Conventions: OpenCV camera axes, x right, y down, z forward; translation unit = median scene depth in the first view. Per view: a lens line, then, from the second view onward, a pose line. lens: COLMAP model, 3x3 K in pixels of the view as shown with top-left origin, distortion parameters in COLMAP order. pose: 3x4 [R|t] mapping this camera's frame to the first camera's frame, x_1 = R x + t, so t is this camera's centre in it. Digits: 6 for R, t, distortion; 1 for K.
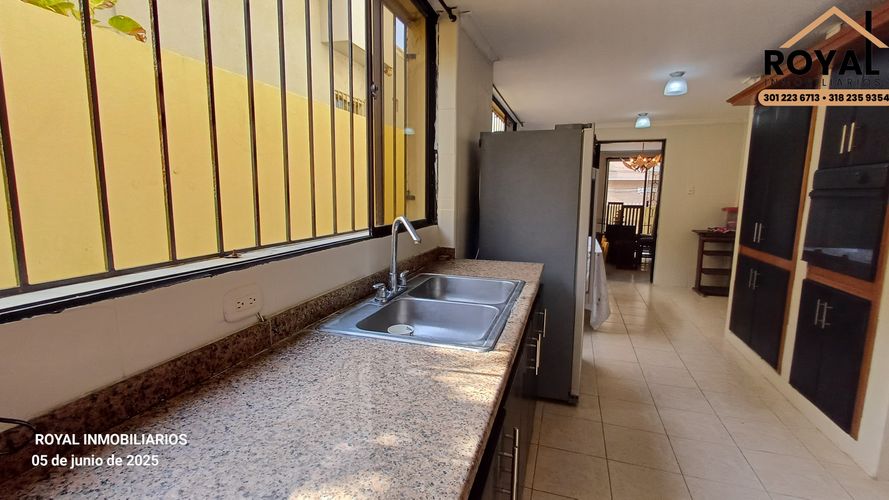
lens RADIAL K [[404.1, 0, 445.9], [0, 404.1, 250.3], [0, 0, 1]] dist [0.005165, -0.000762]
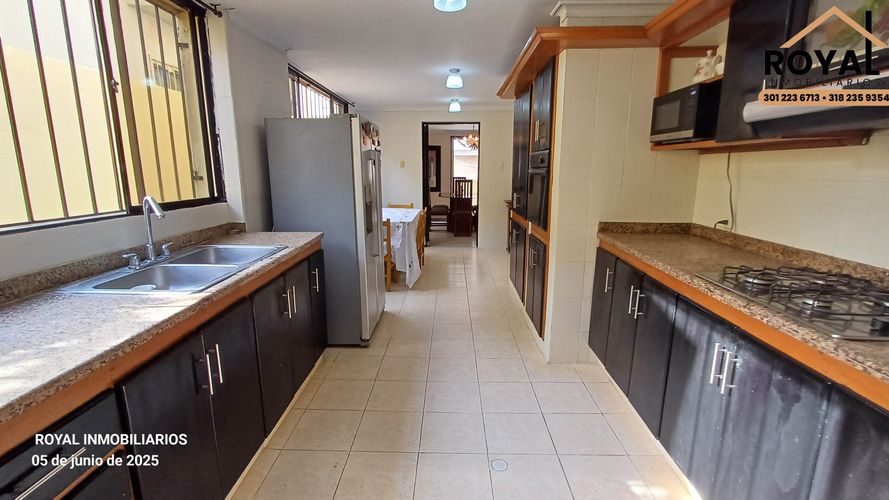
lens RADIAL K [[404.1, 0, 439.0], [0, 404.1, 248.7], [0, 0, 1]] dist [0.005165, -0.000762]
pose [[0.961600, -0.063617, 0.266980, 0.240970], [0.048603, 0.996862, 0.062478, 0.023202], [-0.270117, -0.047102, 0.961675, -0.238287]]
